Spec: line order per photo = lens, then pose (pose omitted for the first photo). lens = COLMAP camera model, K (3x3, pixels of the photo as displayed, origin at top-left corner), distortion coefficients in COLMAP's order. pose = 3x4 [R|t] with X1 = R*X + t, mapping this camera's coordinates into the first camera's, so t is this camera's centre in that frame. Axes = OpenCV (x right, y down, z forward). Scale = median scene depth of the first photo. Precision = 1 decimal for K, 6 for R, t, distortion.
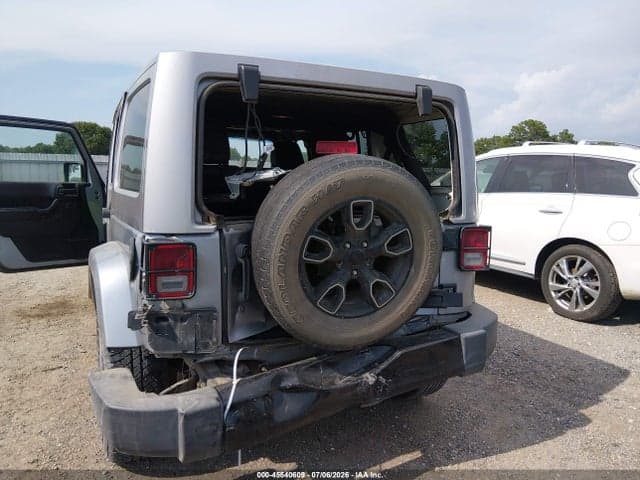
lens RADIAL K [[493.2, 0, 324.6], [0, 493.2, 240.3], [0, 0, 1]] dist [0.031834, -0.057065]
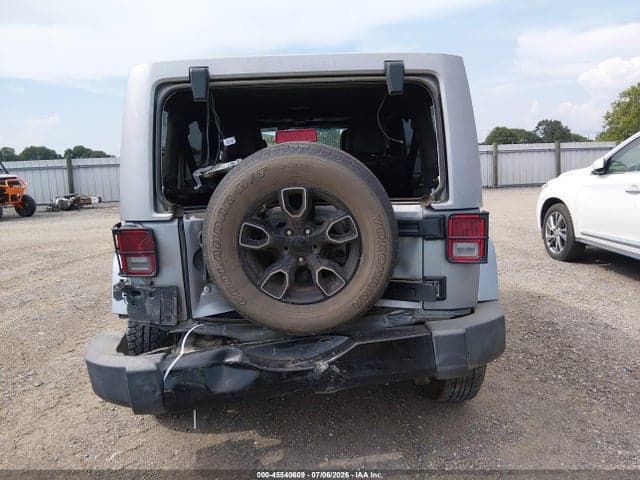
lens RADIAL K [[493.2, 0, 321.4], [0, 493.2, 245.1], [0, 0, 1]] dist [0.031834, -0.057065]
pose [[0.904113, 0.016410, -0.426977, 0.546535], [-0.004808, 0.999590, 0.028238, 0.007495], [0.427266, -0.023477, 0.903821, 0.110473]]
